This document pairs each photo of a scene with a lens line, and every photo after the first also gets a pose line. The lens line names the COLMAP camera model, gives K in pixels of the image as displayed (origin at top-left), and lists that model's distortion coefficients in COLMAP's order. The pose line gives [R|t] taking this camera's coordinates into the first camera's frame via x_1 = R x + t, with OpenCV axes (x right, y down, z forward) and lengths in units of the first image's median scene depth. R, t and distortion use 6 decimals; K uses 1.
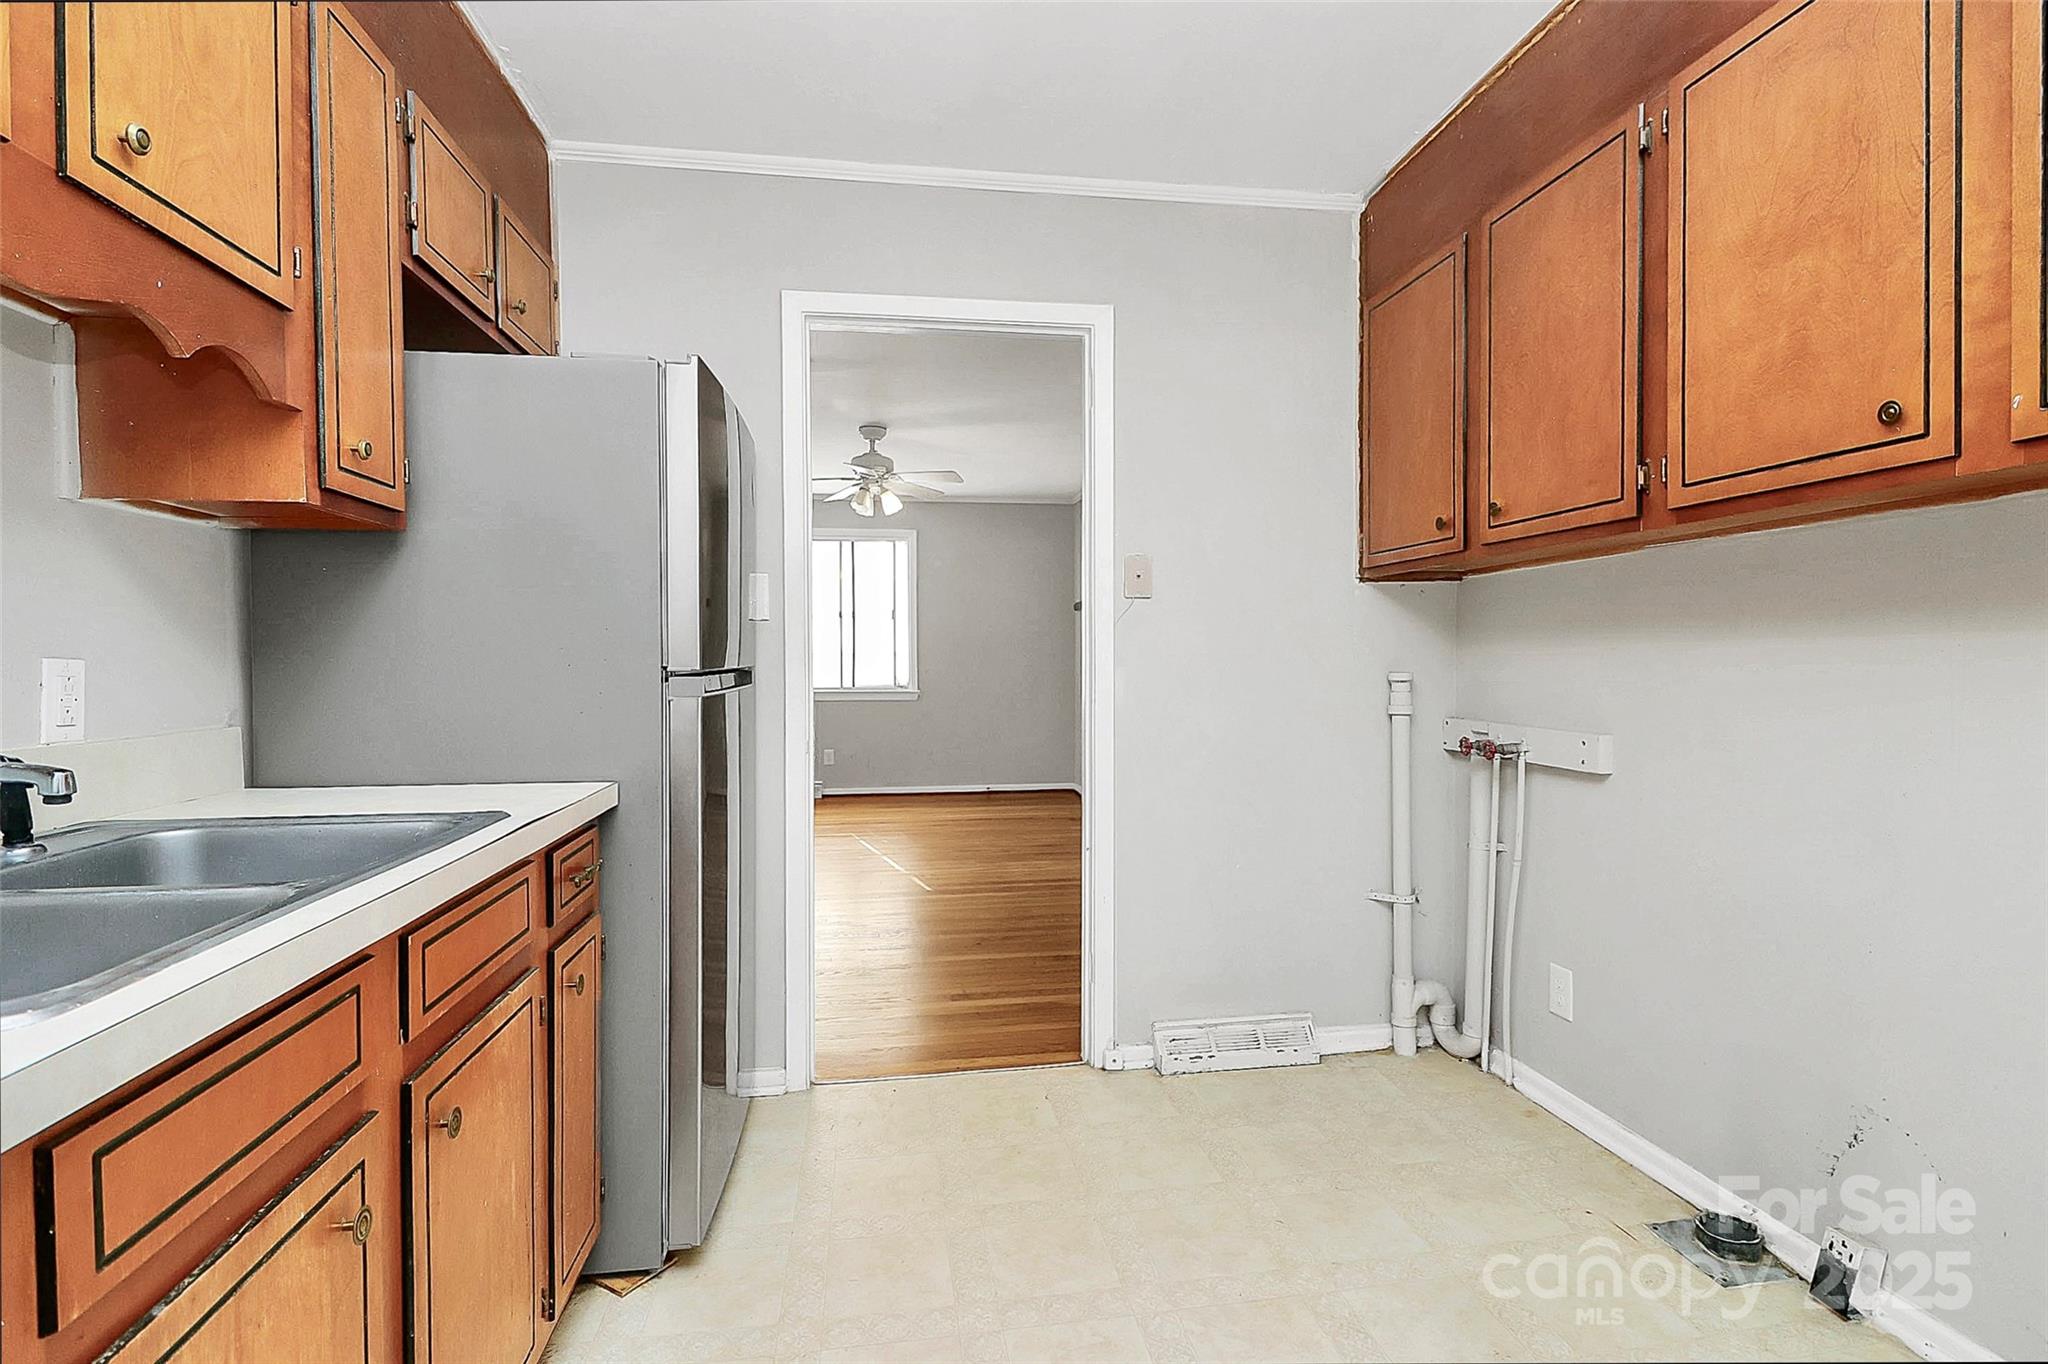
lens RADIAL K [[997.3, 0, 1024.0], [0, 997.3, 682.0], [0, 0, 1]] dist [-0.047359, -0.000370]
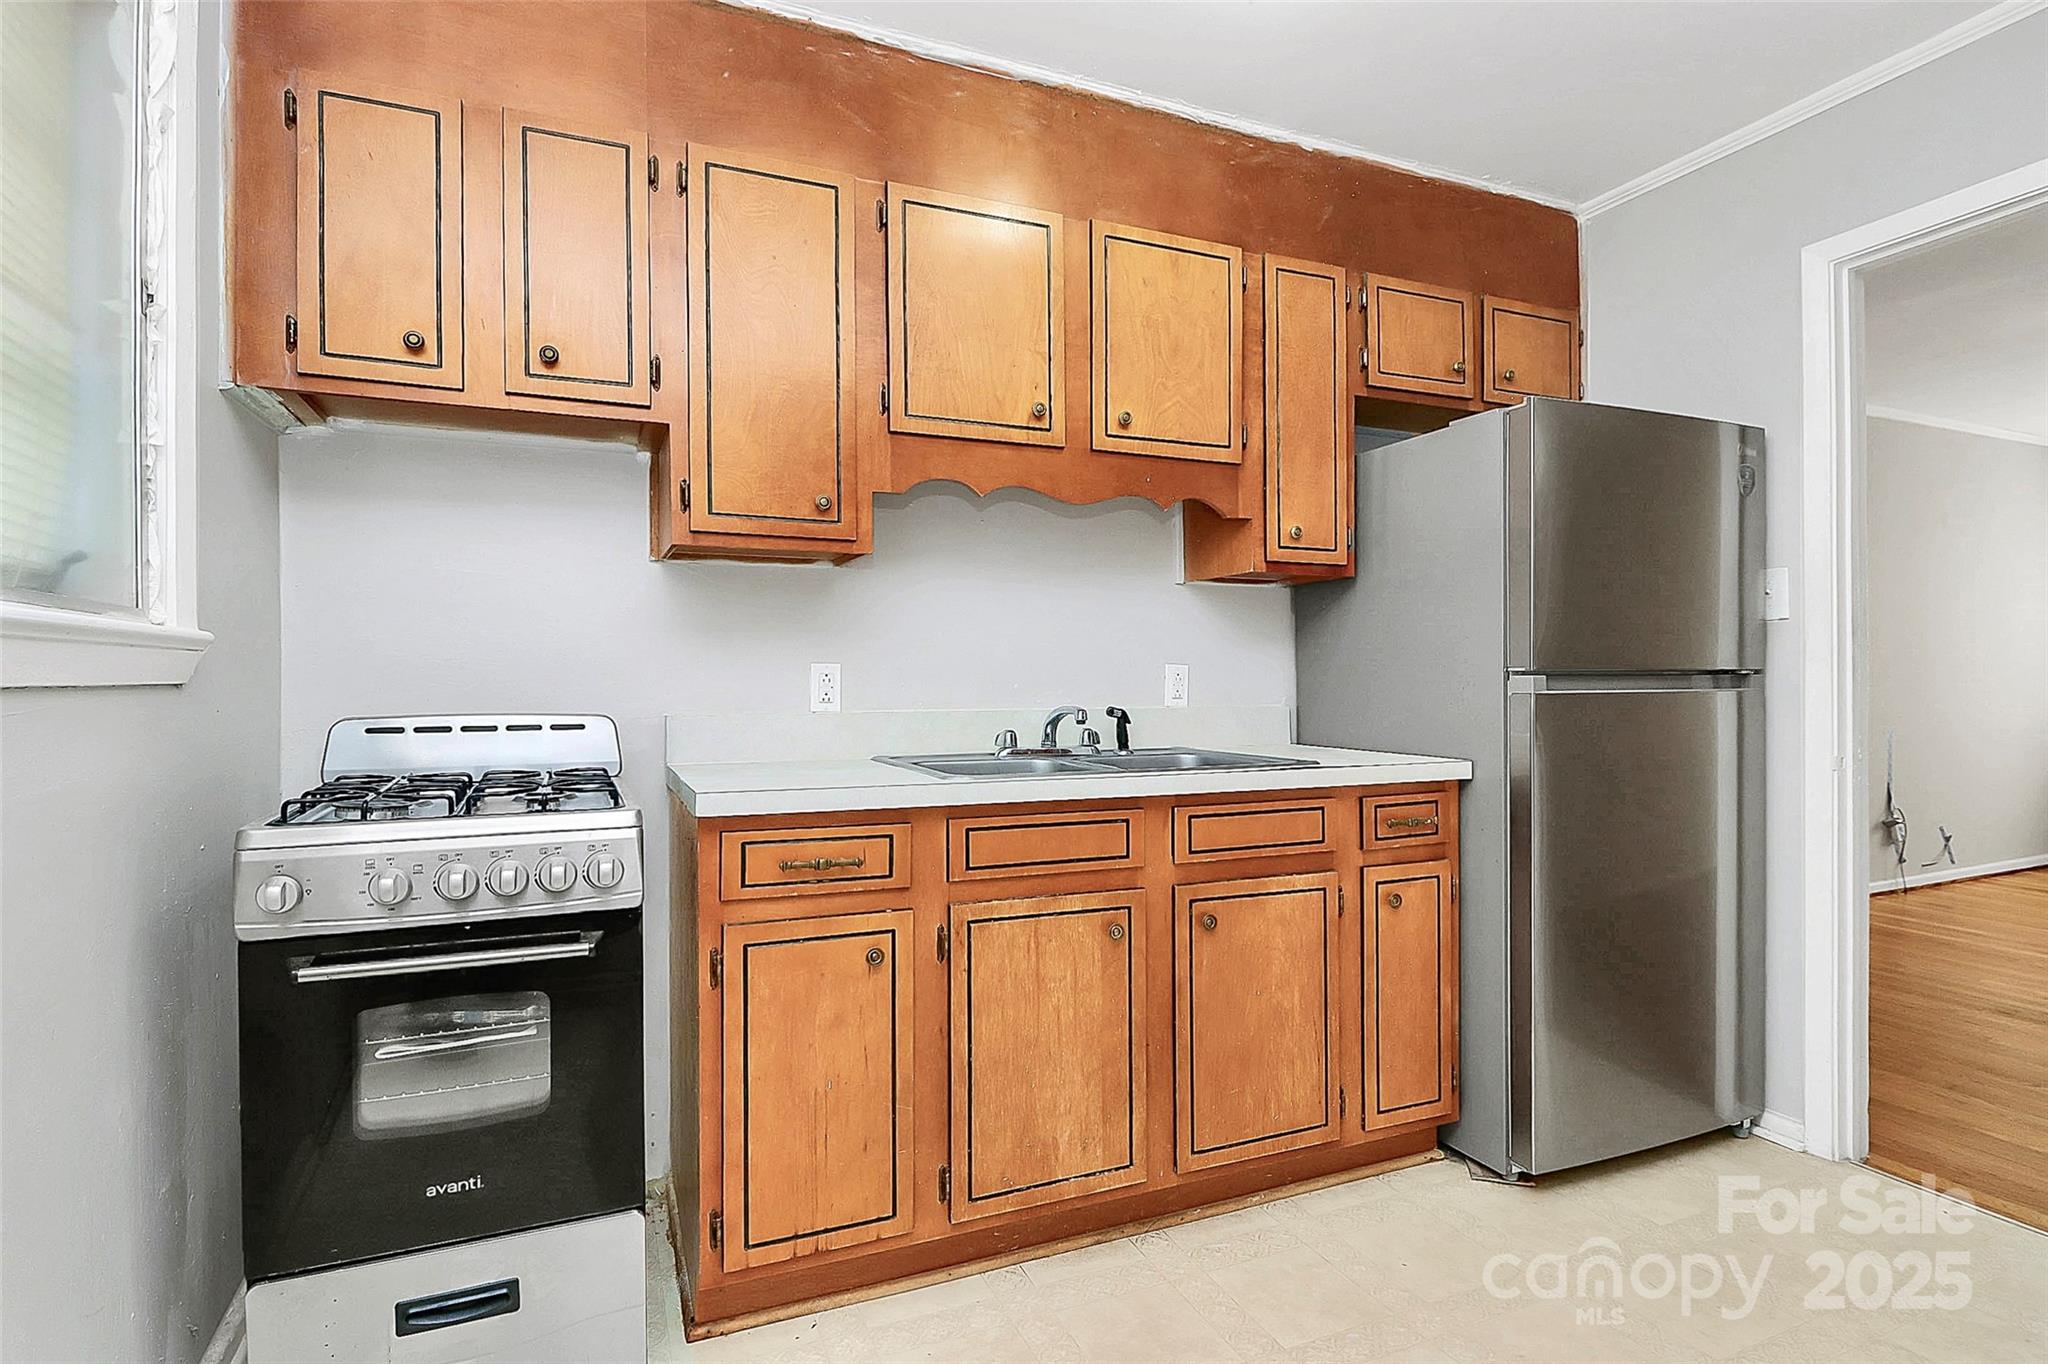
lens RADIAL K [[987.7, 0, 1024.0], [0, 987.7, 682.0], [0, 0, 1]] dist [0.000283, 0.000014]
pose [[0.234495, -0.002306, -0.972115, 0.847664], [-0.014630, 0.999876, -0.005901, 0.026888], [0.972007, 0.015606, 0.234432, 0.188395]]
